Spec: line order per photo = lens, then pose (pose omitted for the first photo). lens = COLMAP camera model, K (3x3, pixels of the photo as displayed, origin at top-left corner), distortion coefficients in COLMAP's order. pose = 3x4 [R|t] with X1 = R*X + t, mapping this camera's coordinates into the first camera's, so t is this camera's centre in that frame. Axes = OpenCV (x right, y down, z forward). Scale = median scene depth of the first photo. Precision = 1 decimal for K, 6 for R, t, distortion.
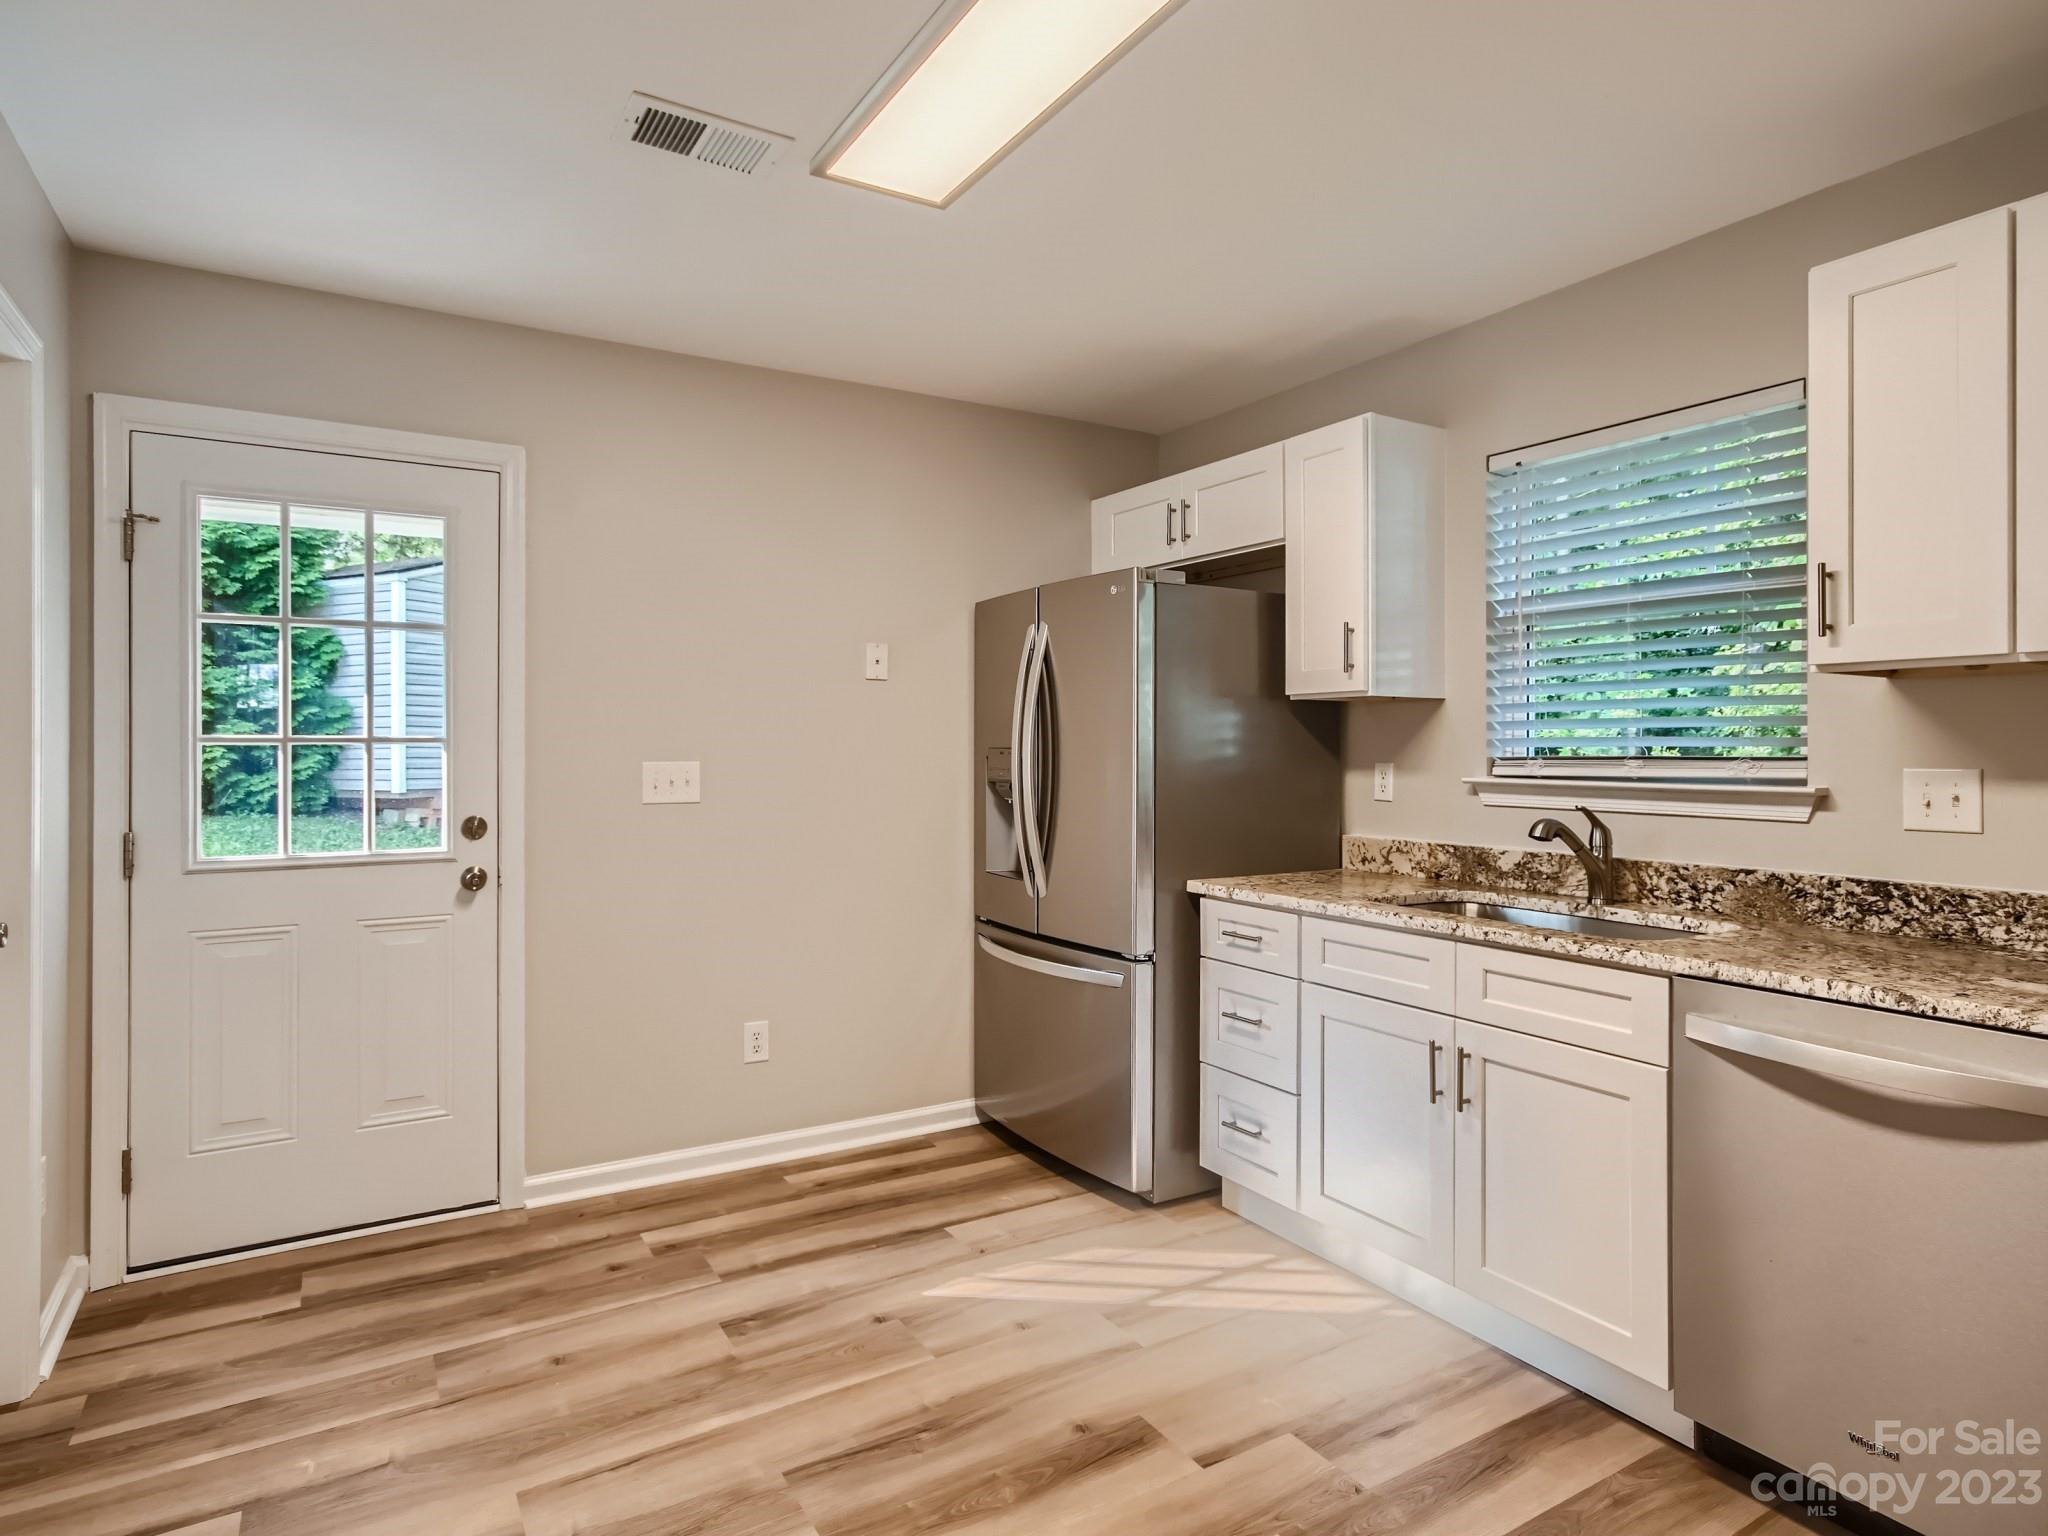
lens RADIAL K [[1138.9, 0, 1014.7], [0, 1138.9, 768.3], [0, 0, 1]] dist [-0.039421, 0.049894]
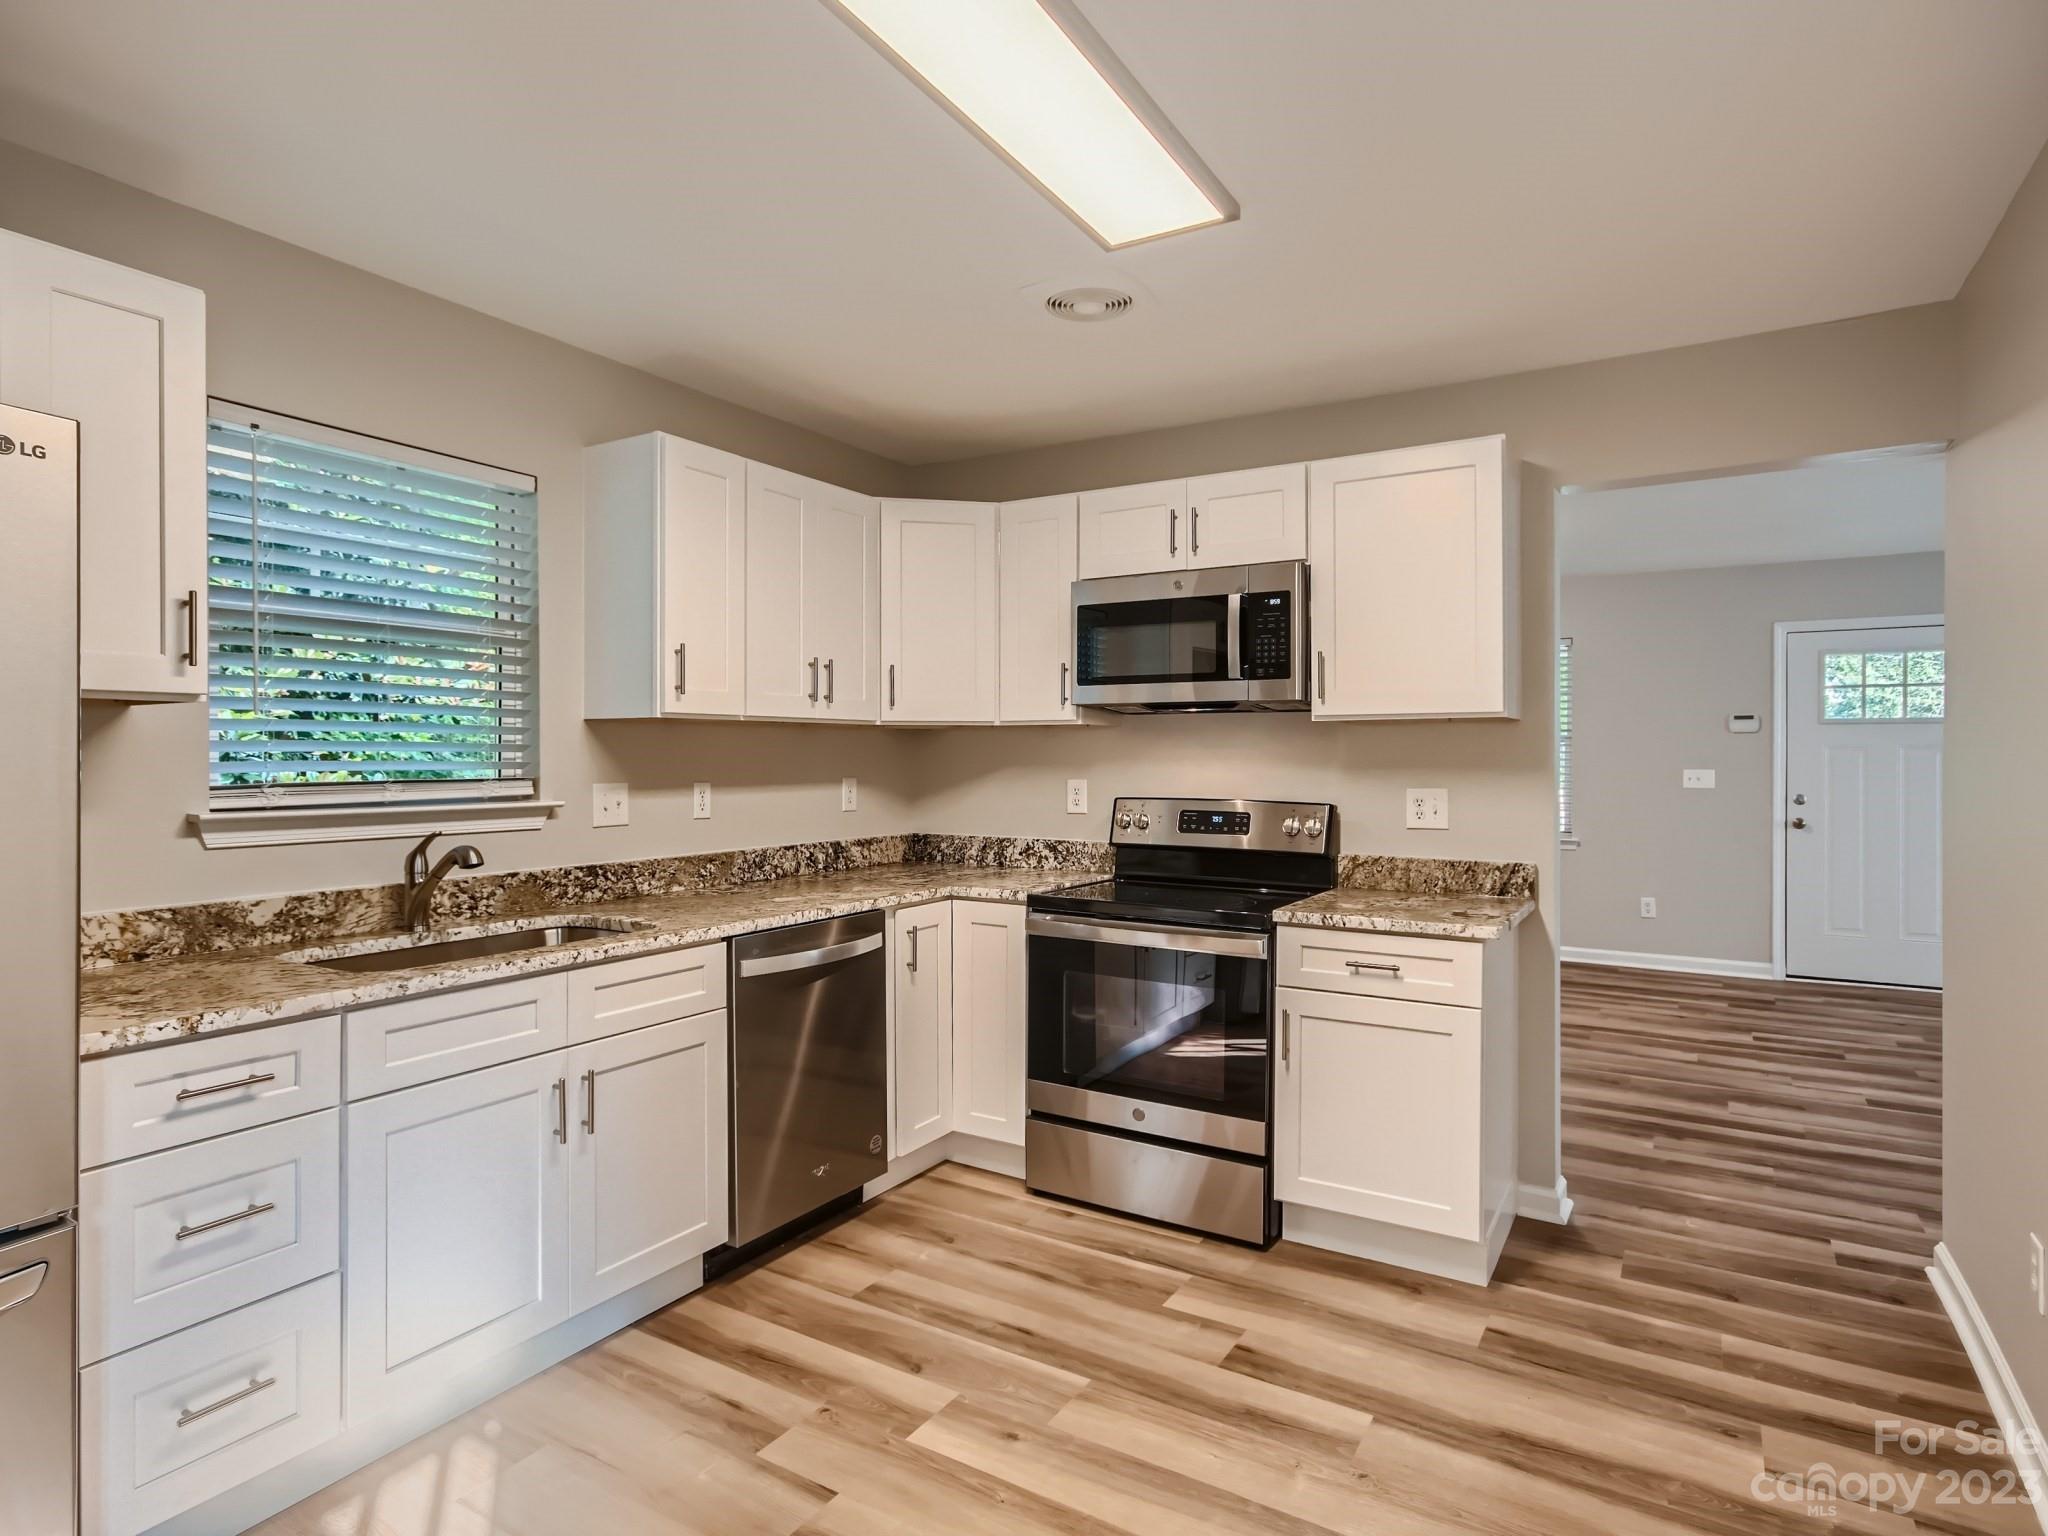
lens RADIAL K [[1138.9, 0, 1014.7], [0, 1138.9, 768.3], [0, 0, 1]] dist [-0.039421, 0.049894]
pose [[-0.462566, -0.012917, 0.886491, -0.683781], [0.013982, 0.999663, 0.021862, -0.041526], [-0.886475, 0.022508, -0.462229, 1.131700]]
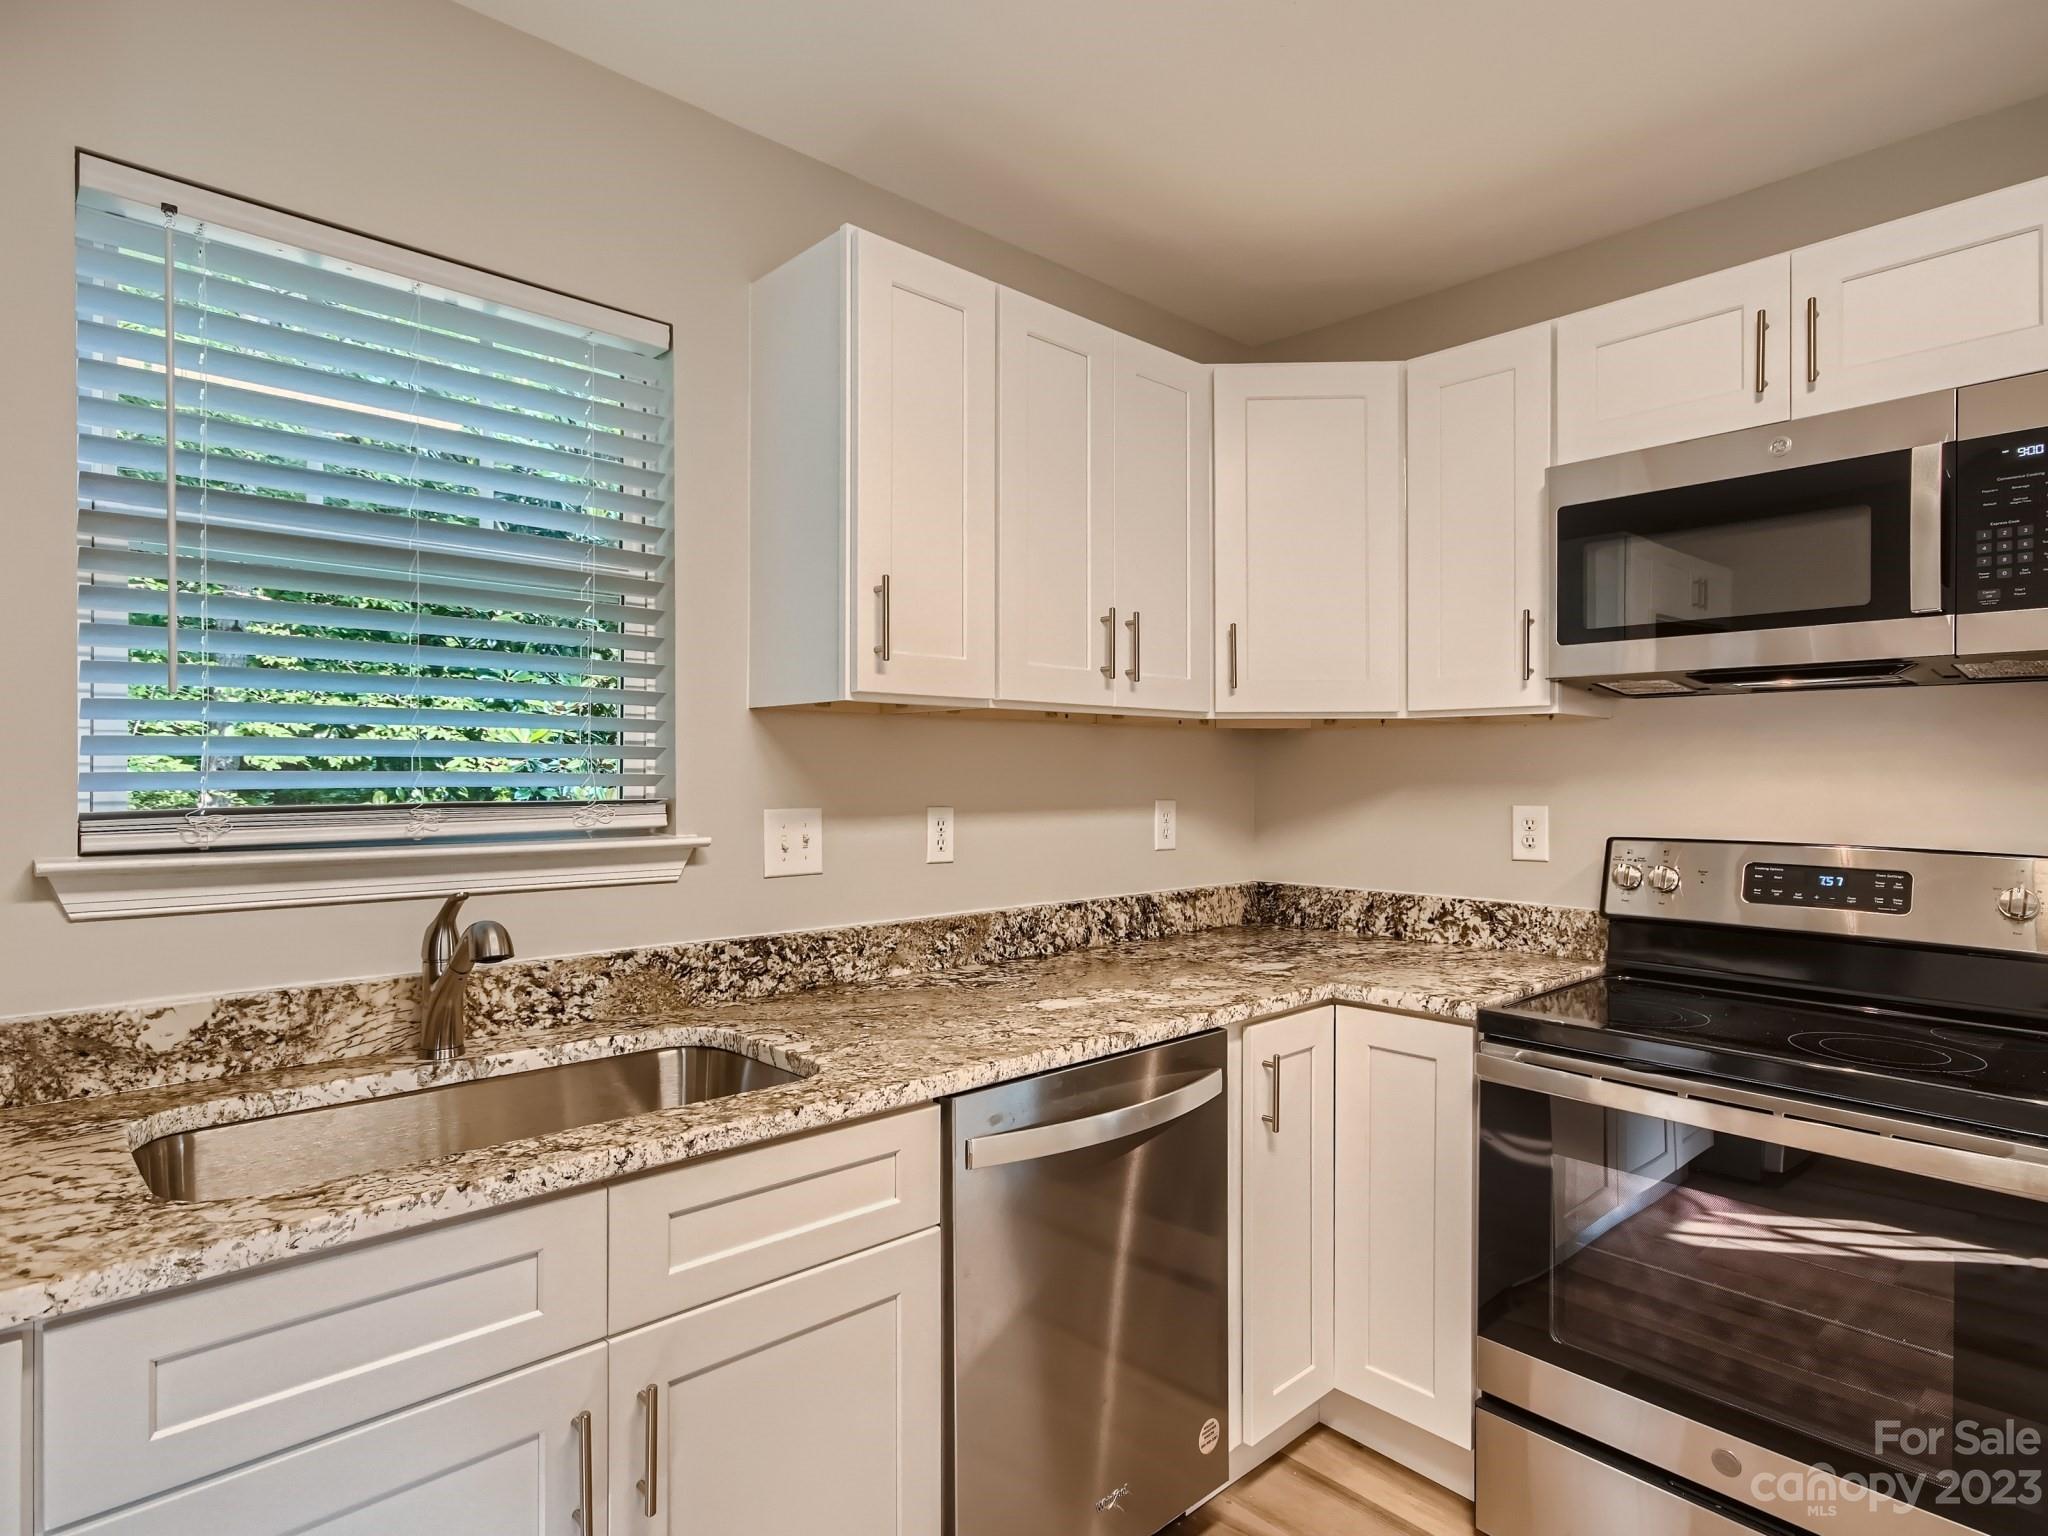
lens RADIAL K [[1138.9, 0, 1014.7], [0, 1138.9, 768.3], [0, 0, 1]] dist [-0.039421, 0.049894]
pose [[-0.206740, 0.001825, 0.978394, -0.139392], [0.015916, 0.999872, 0.001498, -0.030077], [-0.978266, 0.015882, -0.206743, 0.945089]]
